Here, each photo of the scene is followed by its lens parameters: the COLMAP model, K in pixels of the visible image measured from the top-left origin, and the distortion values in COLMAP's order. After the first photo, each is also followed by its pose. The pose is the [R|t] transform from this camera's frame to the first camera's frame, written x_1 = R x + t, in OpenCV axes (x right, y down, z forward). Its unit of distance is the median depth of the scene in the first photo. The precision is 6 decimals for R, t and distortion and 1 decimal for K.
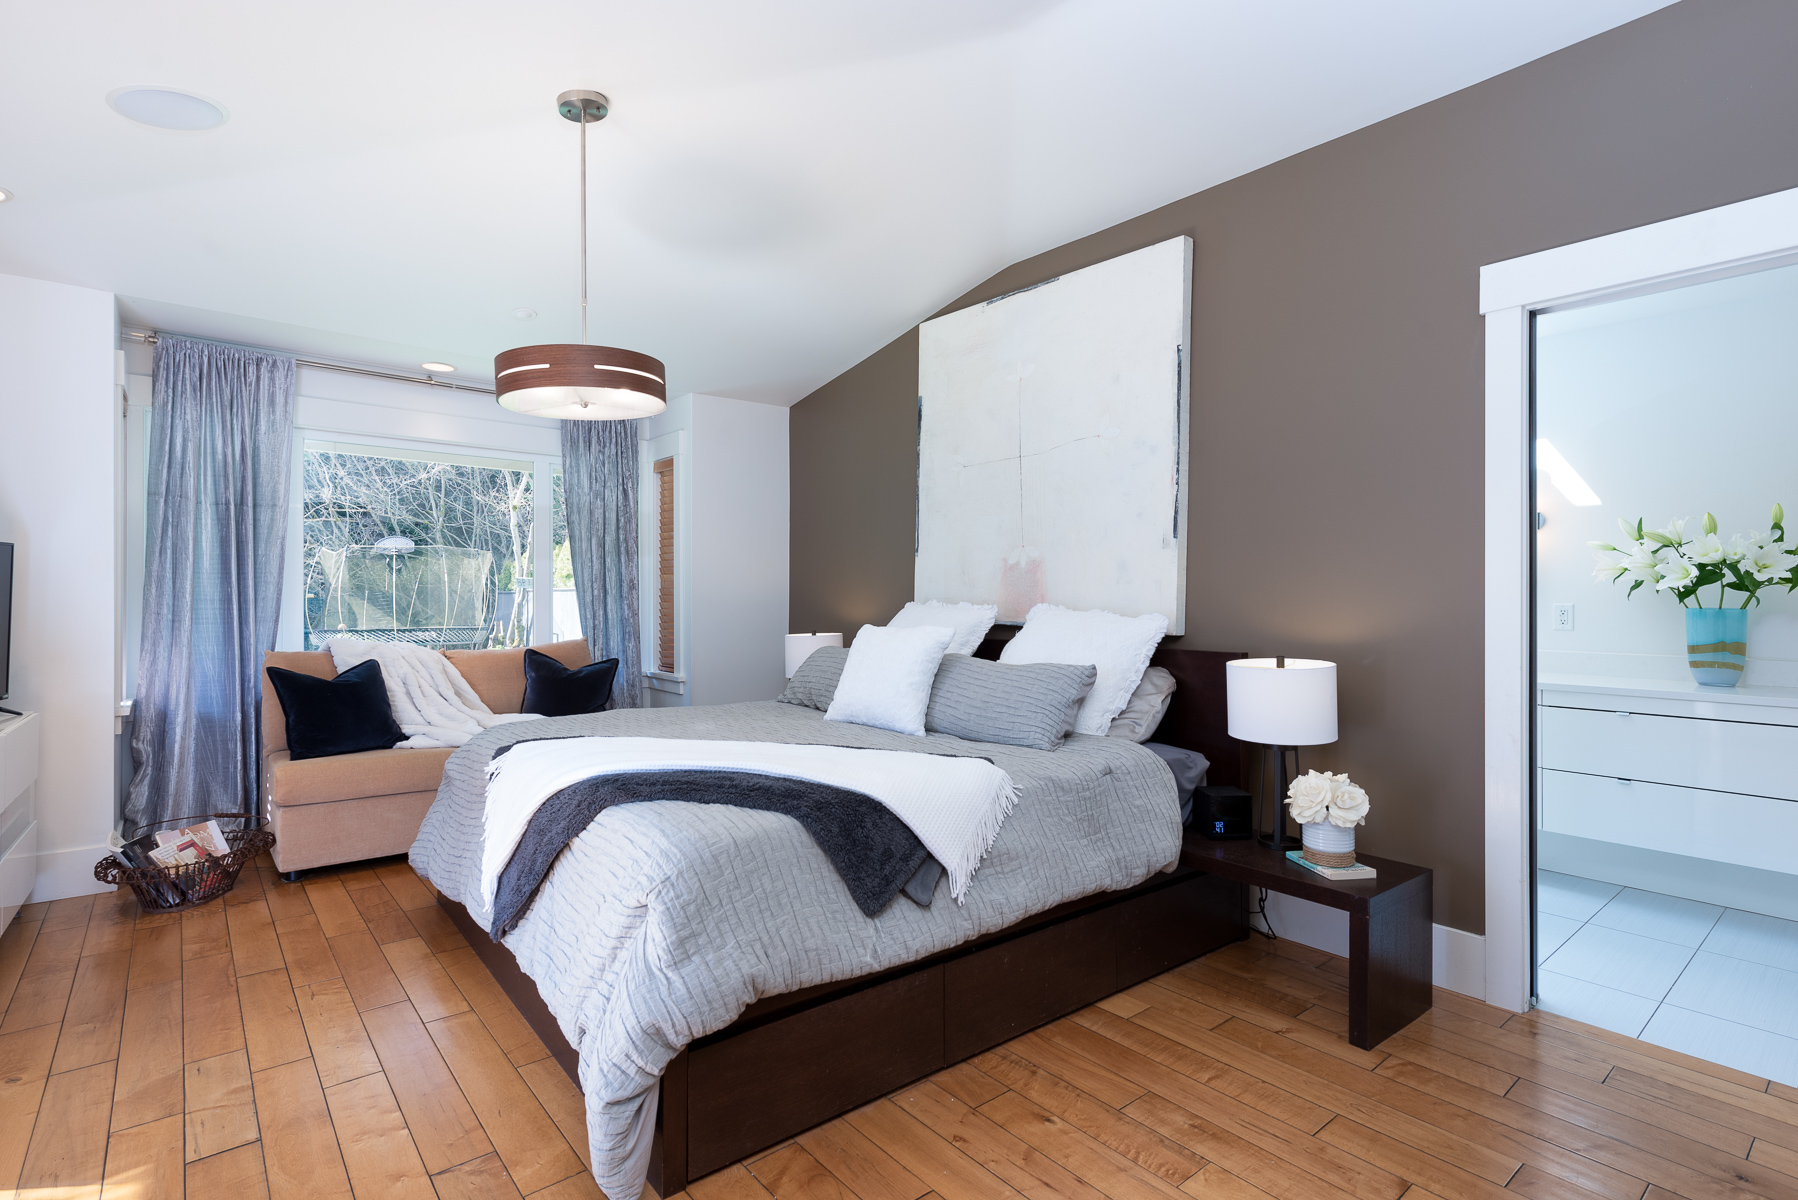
lens RADIAL K [[861.9, 0, 894.1], [0, 861.9, 604.0], [0, 0, 1]] dist [0.003145, 0.000197]
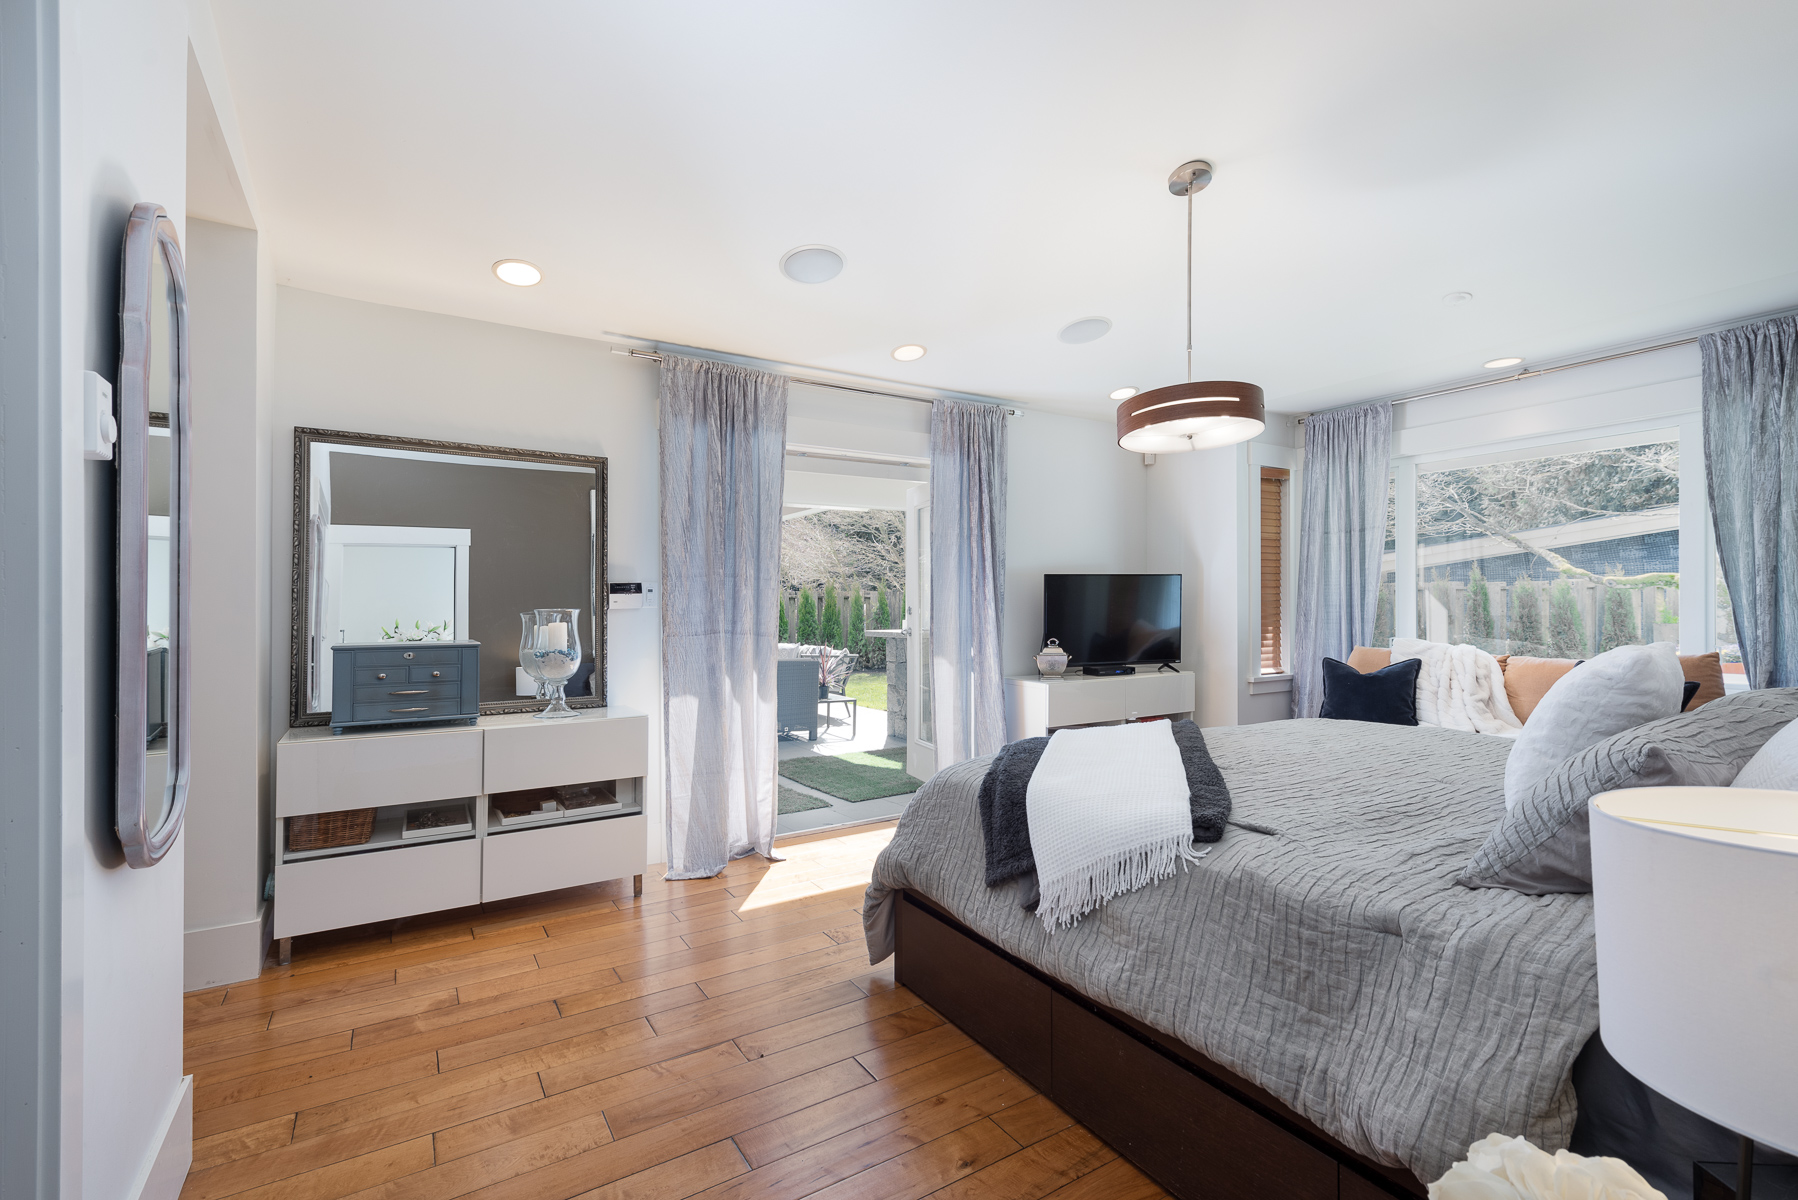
lens RADIAL K [[795.7, 0, 896.6], [0, 795.7, 600.8], [0, 0, 1]] dist [0.002819, 0.000324]
pose [[-0.134263, -0.010988, -0.990885, 0.910453], [0.004354, 0.999922, -0.011678, -0.001440], [0.990936, -0.005883, -0.134205, 0.905440]]
